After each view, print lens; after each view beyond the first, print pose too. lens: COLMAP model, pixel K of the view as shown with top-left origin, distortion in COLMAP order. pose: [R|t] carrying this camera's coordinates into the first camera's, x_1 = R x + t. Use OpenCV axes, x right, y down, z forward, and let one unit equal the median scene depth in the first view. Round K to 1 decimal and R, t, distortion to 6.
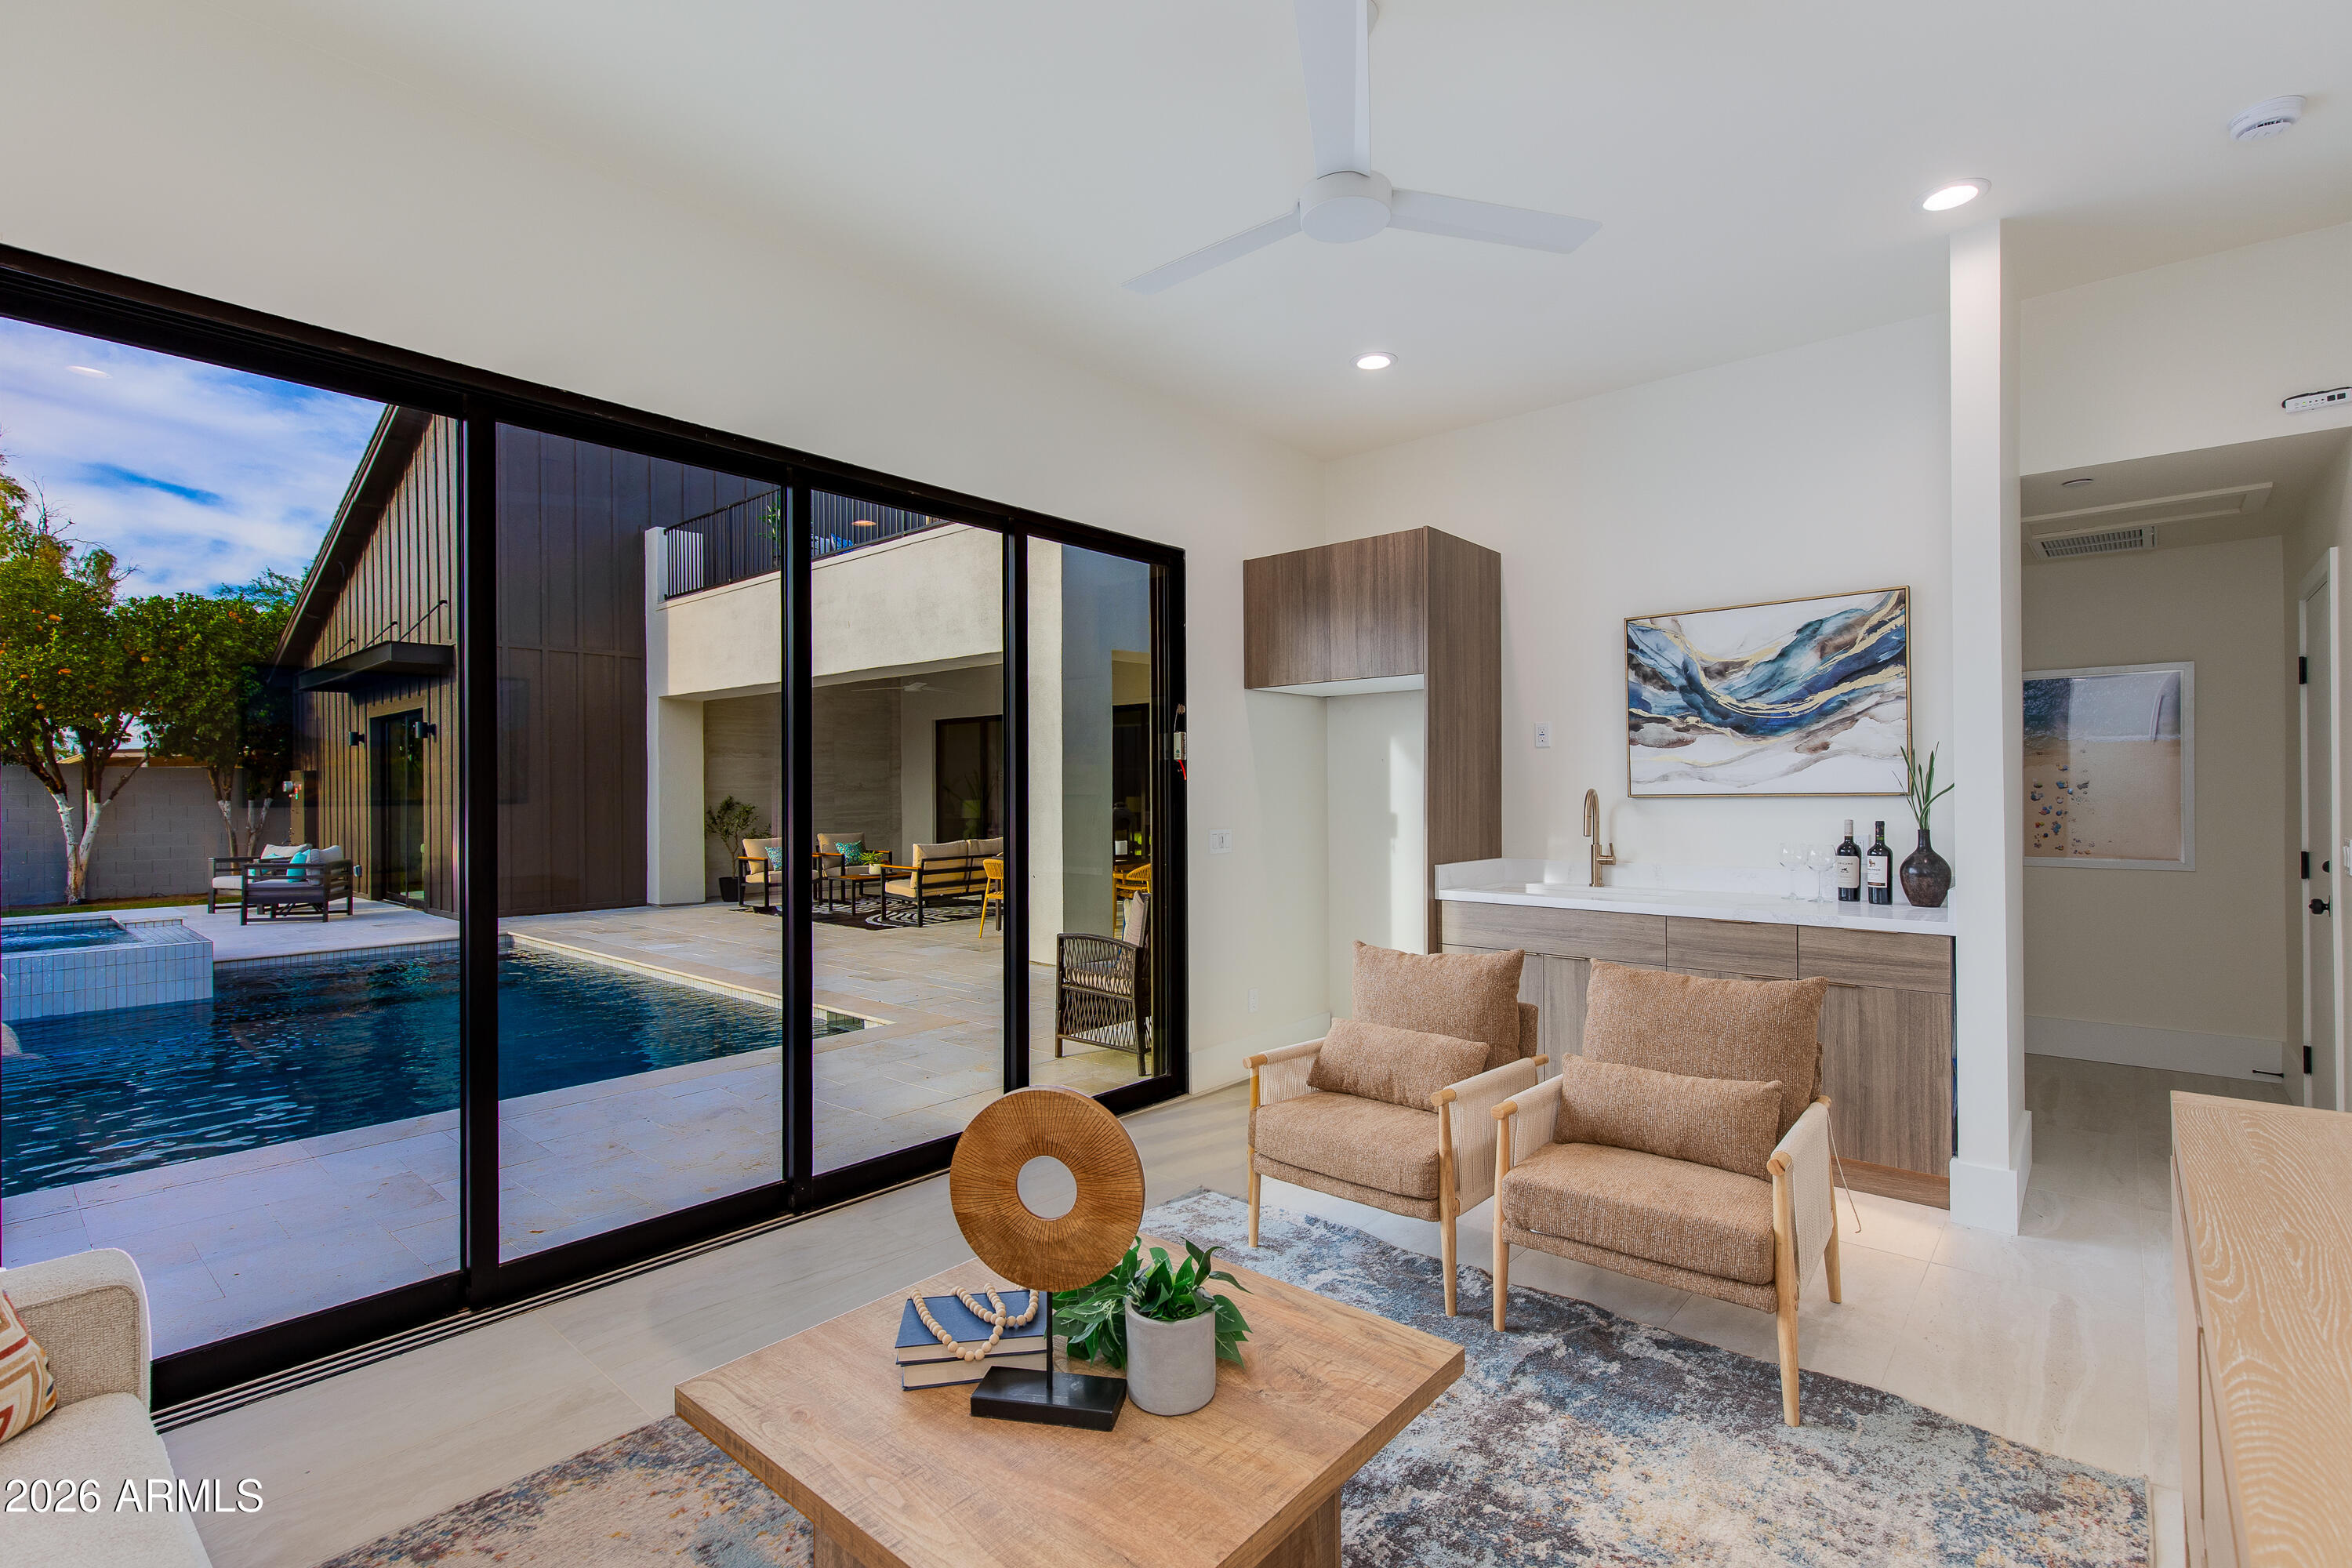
lens RADIAL K [[1079.2, 0, 1176.0], [0, 1079.2, 784.0], [0, 0, 1]] dist [-0.000393, 0.000660]
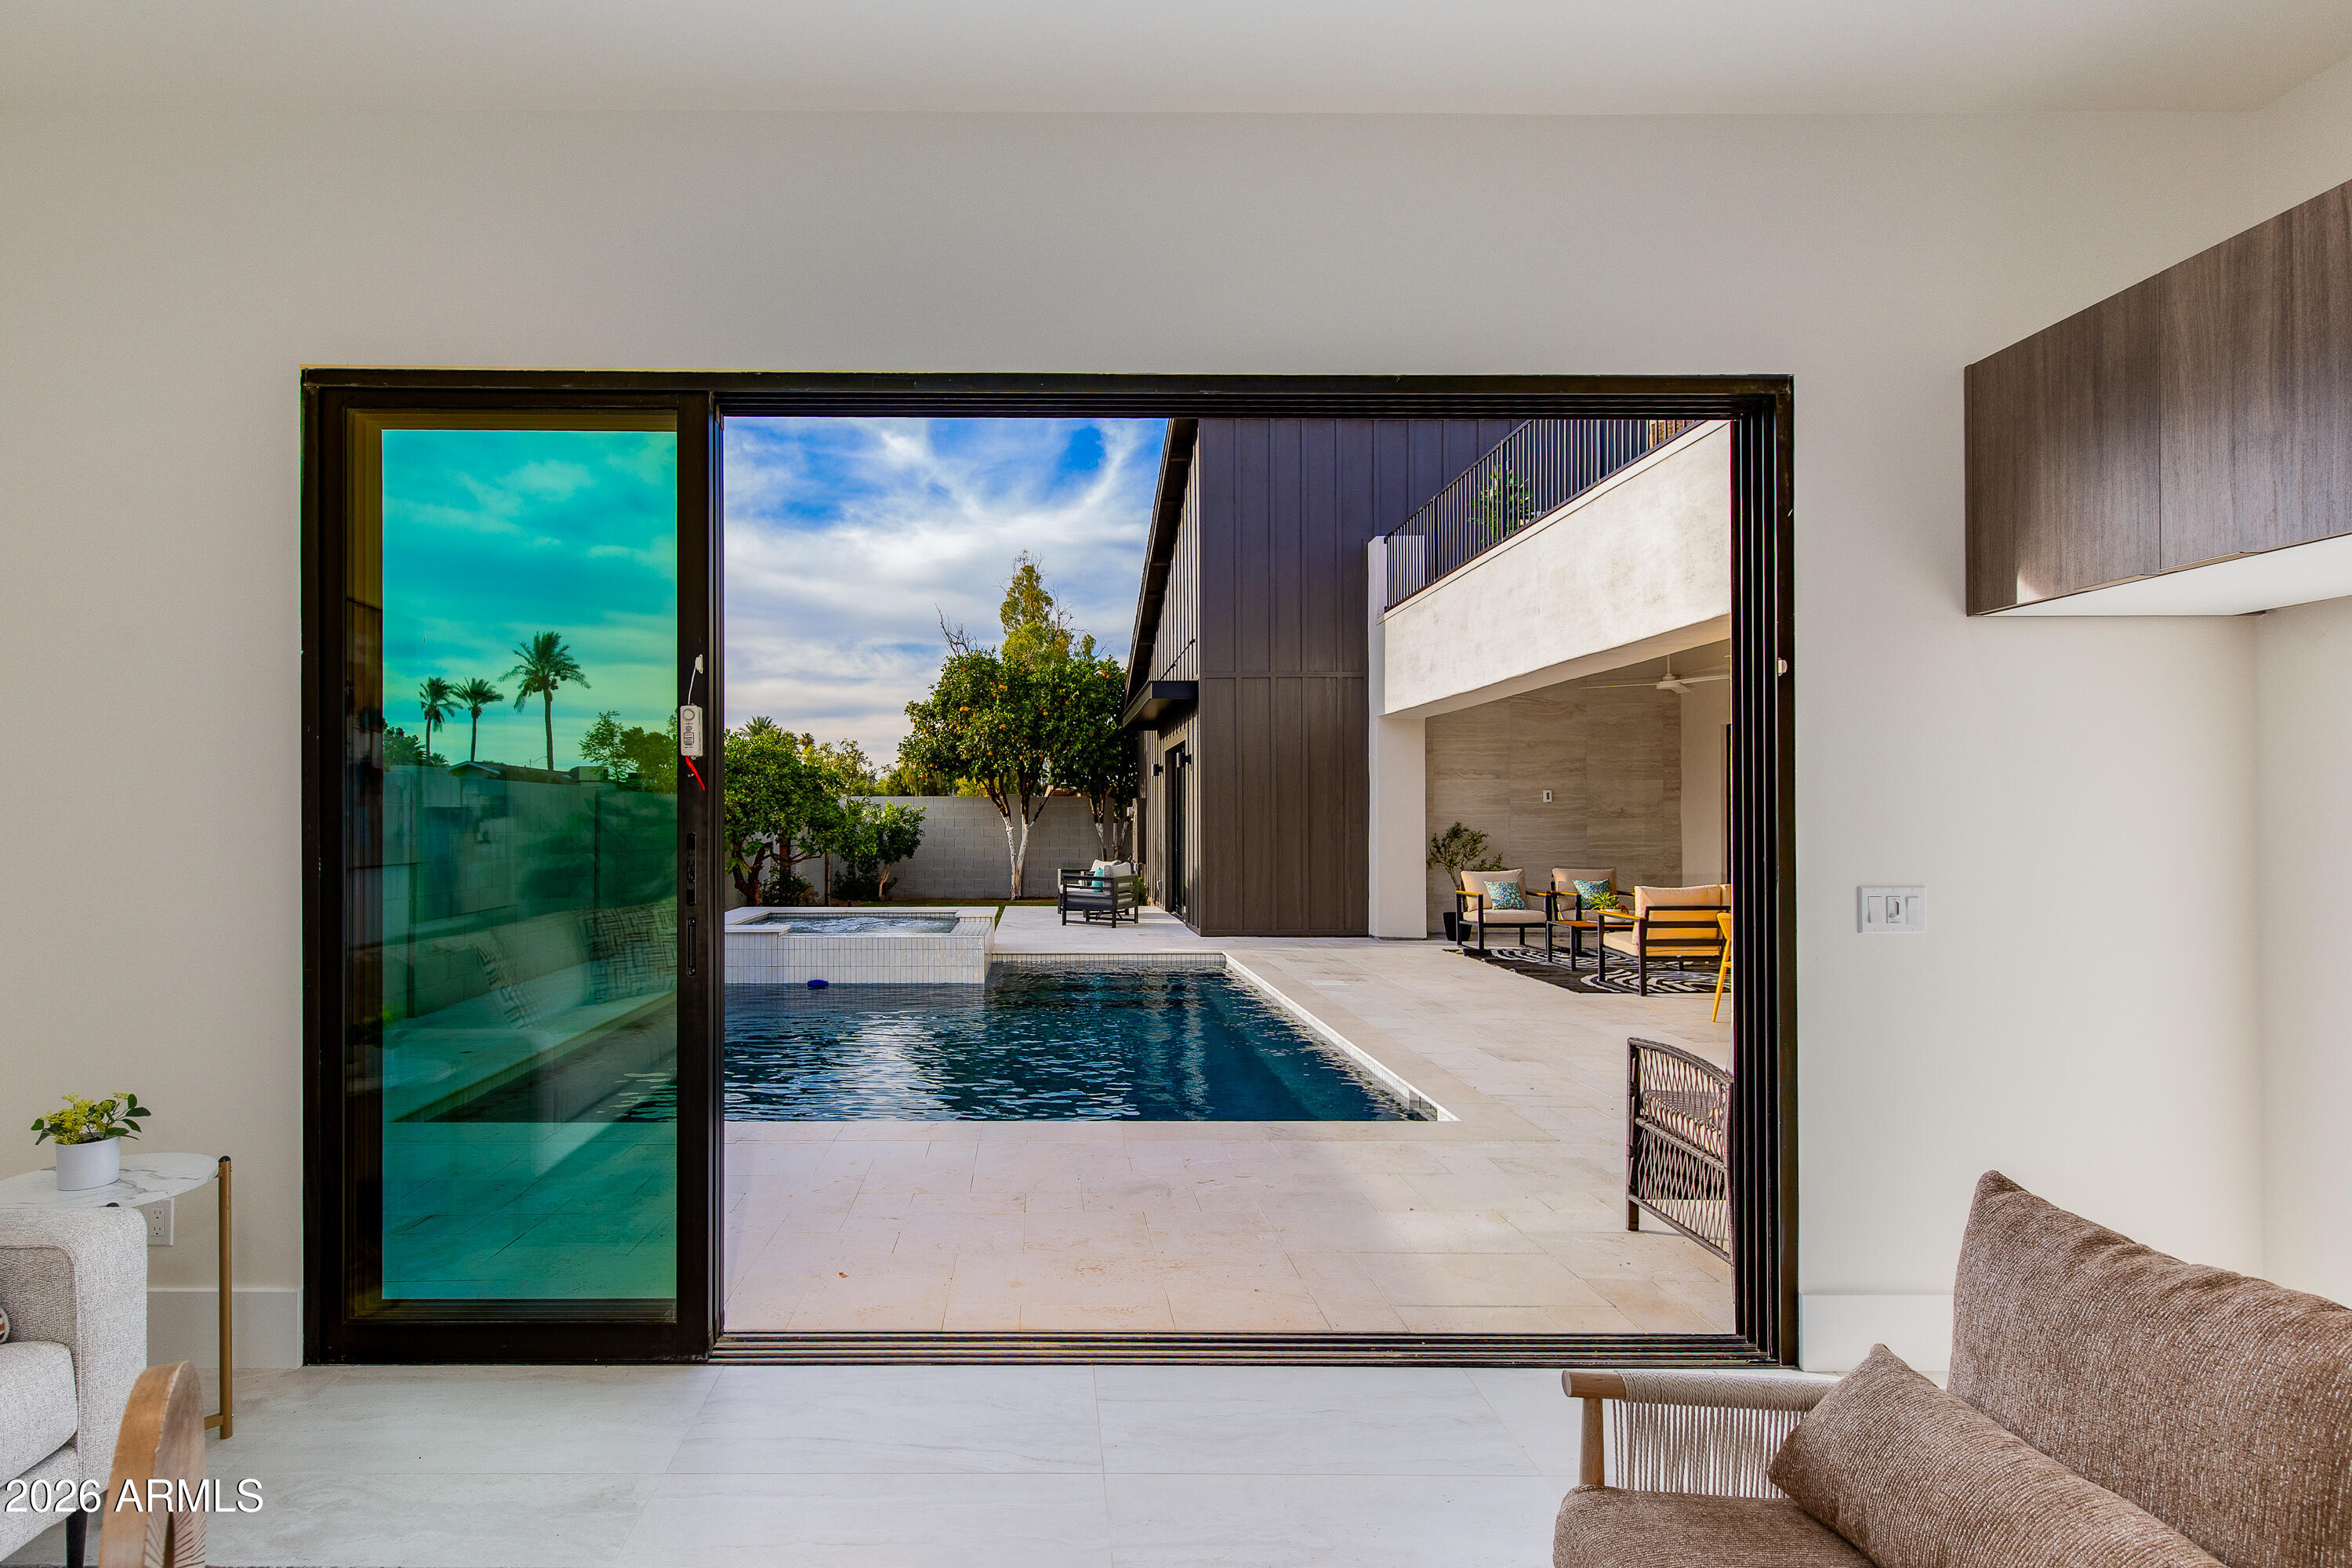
lens RADIAL K [[1105.9, 0, 1186.4], [0, 1105.9, 809.9], [0, 0, 1]] dist [-0.001528, 0.000043]
pose [[0.646601, -0.001856, -0.762826, 0.248541], [0.000398, 0.999998, -0.002096, 0.004608], [0.762828, 0.001052, 0.646601, 0.417491]]
